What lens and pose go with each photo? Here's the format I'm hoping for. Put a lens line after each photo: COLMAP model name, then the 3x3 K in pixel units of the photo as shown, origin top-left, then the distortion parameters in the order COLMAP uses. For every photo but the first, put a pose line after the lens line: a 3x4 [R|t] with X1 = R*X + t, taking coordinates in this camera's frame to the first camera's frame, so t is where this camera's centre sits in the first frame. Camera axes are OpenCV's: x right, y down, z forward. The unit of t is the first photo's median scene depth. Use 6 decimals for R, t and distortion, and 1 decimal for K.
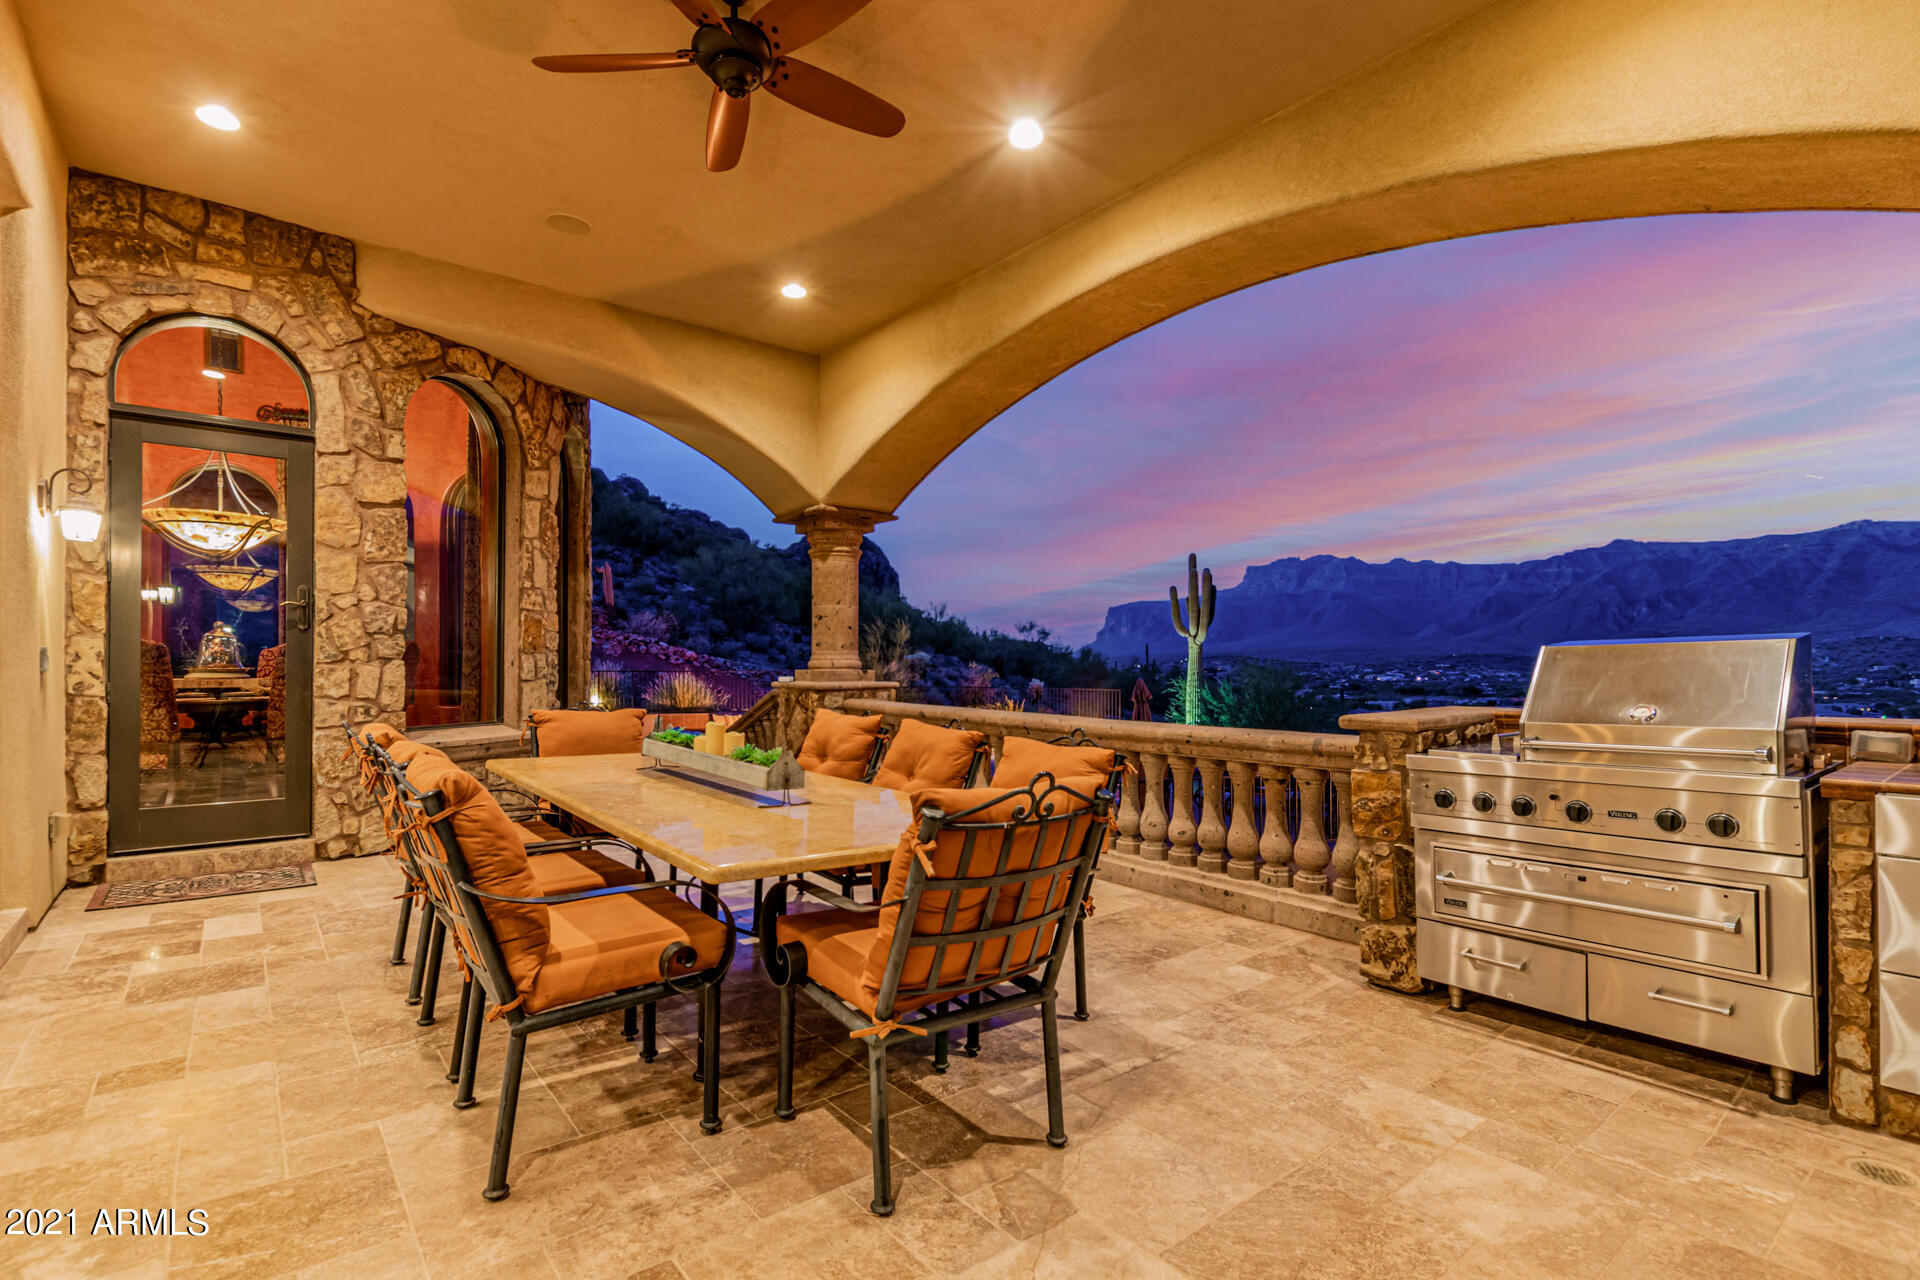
lens RADIAL K [[888.8, 0, 951.6], [0, 888.8, 643.2], [0, 0, 1]] dist [0.006634, -0.001373]
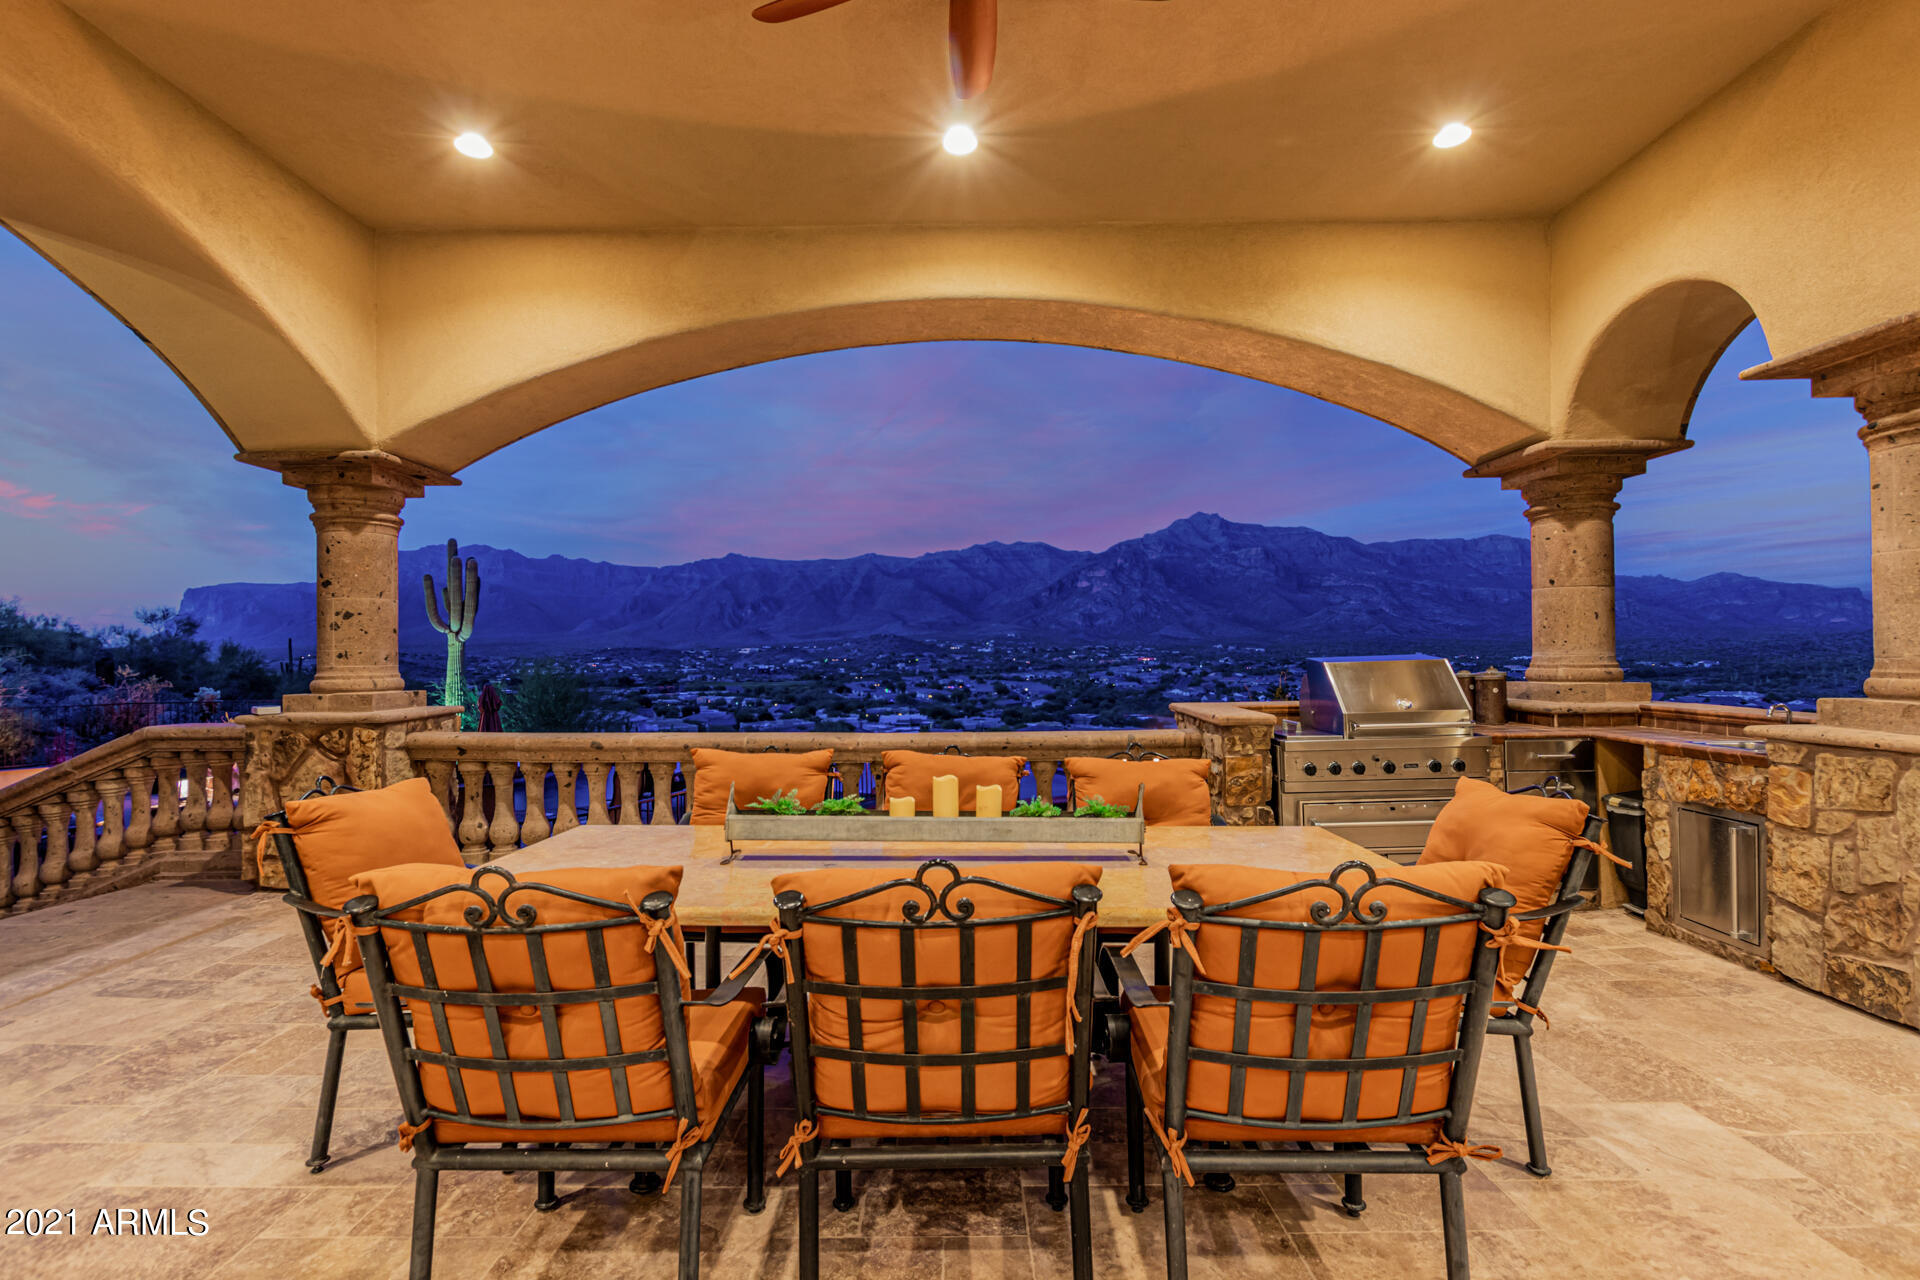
lens RADIAL K [[882.9, 0, 960.0], [0, 882.9, 640.0], [0, 0, 1]] dist [0.000629, -0.000720]
pose [[0.625483, 0.003941, 0.780228, -0.405037], [-0.006599, 0.999978, 0.000239, -0.014531], [-0.780210, -0.005299, 0.625496, 0.238083]]
